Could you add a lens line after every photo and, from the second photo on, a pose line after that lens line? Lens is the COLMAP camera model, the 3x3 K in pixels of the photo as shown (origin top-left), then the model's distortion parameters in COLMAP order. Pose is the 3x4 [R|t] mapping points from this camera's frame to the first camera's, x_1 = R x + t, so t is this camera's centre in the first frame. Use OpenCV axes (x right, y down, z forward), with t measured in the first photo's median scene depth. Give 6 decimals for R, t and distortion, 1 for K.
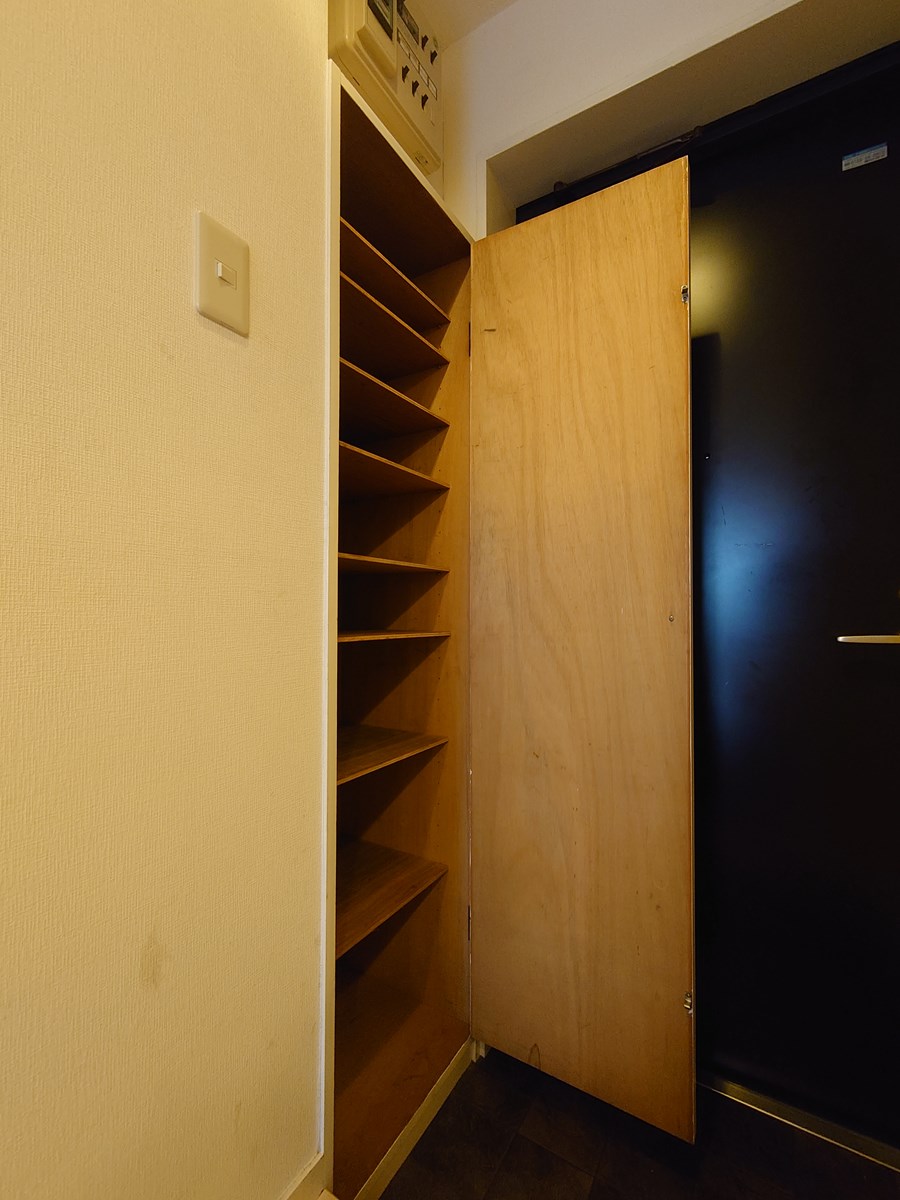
lens RADIAL K [[513.4, 0, 455.3], [0, 513.4, 598.6], [0, 0, 1]] dist [0.001985, 0.000383]
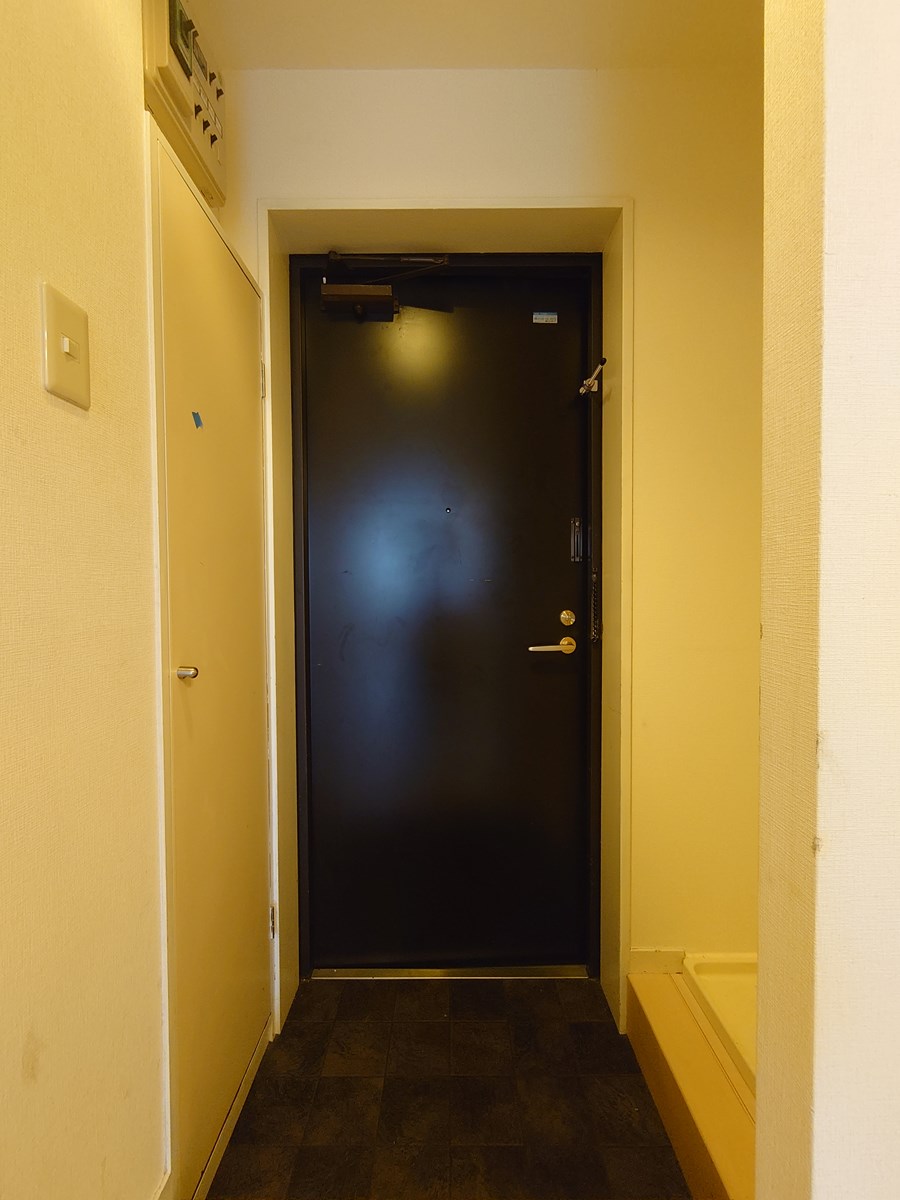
lens RADIAL K [[513.4, 0, 450.6], [0, 513.4, 599.0], [0, 0, 1]] dist [0.001985, 0.000383]
pose [[0.851575, -0.019594, 0.523867, -0.249096], [-0.003701, 0.999052, 0.043384, -0.143821], [-0.524220, -0.038883, 0.850695, -0.152543]]
